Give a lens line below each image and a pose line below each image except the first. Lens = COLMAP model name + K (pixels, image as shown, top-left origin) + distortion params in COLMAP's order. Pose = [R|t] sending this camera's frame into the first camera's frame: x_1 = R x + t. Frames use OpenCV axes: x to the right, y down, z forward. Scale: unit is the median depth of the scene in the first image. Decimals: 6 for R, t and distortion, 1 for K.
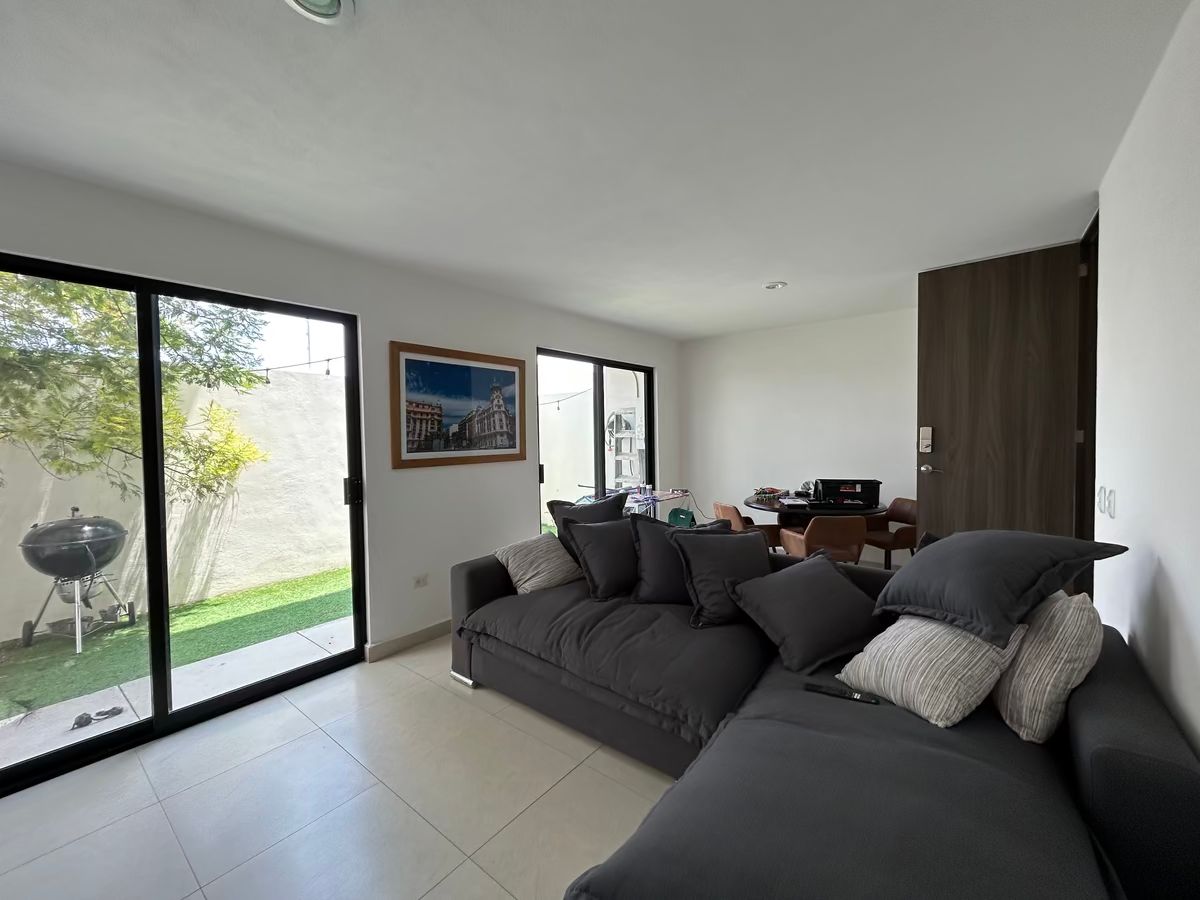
lens RADIAL K [[482.9, 0, 609.6], [0, 482.9, 440.8], [0, 0, 1]] dist [0.005899, 0.000859]
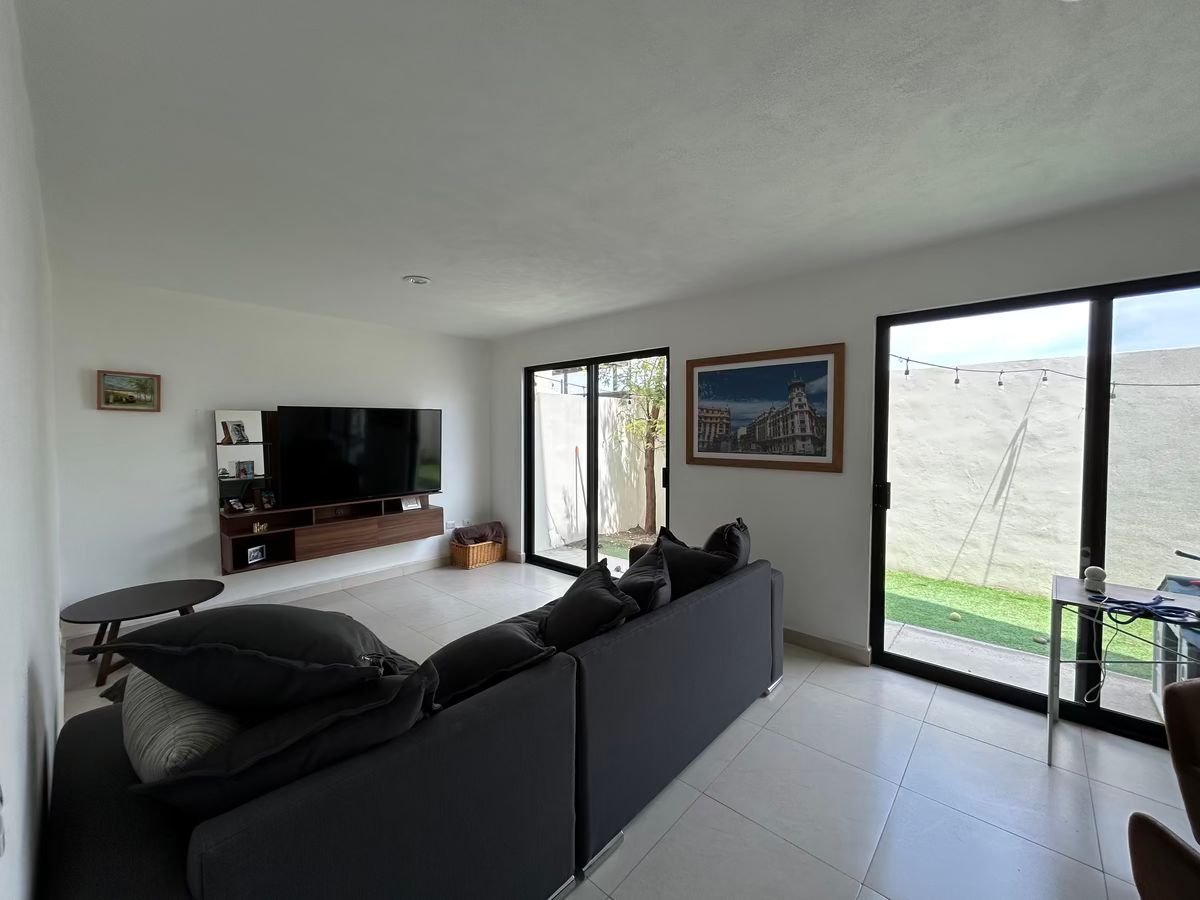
lens RADIAL K [[482.9, 0, 609.6], [0, 482.9, 454.2], [0, 0, 1]] dist [0.005899, 0.000859]
pose [[-0.059903, 0.067142, -0.995944, 0.704142], [-0.013237, 0.997594, 0.068050, -0.042459], [0.998116, 0.017260, -0.058870, 0.768904]]
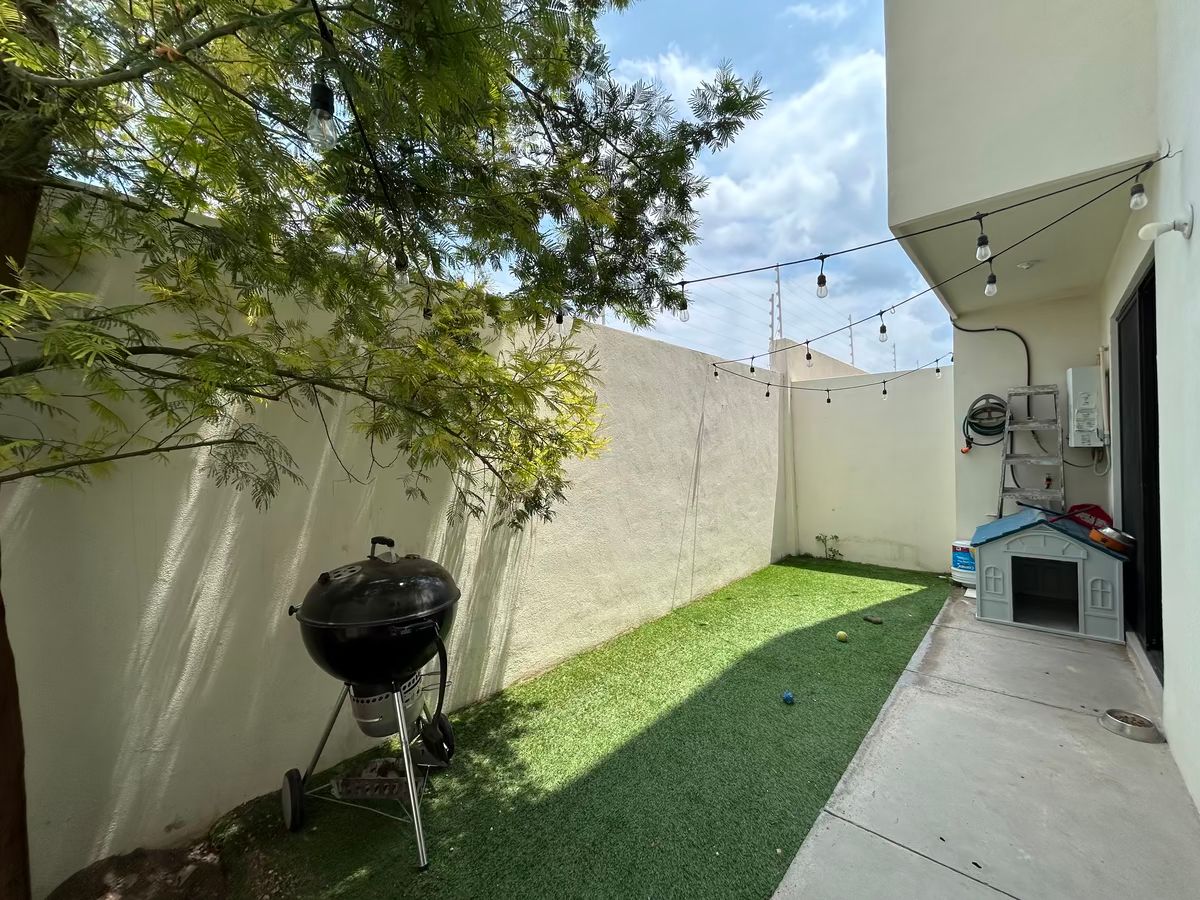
lens RADIAL K [[482.9, 0, 599.9], [0, 482.9, 443.8], [0, 0, 1]] dist [0.005899, 0.000859]
pose [[0.998224, 0.006273, -0.059238, -0.868432], [-0.007745, 0.999666, -0.024655, 0.051717], [0.059064, 0.025070, 0.997939, 0.527841]]
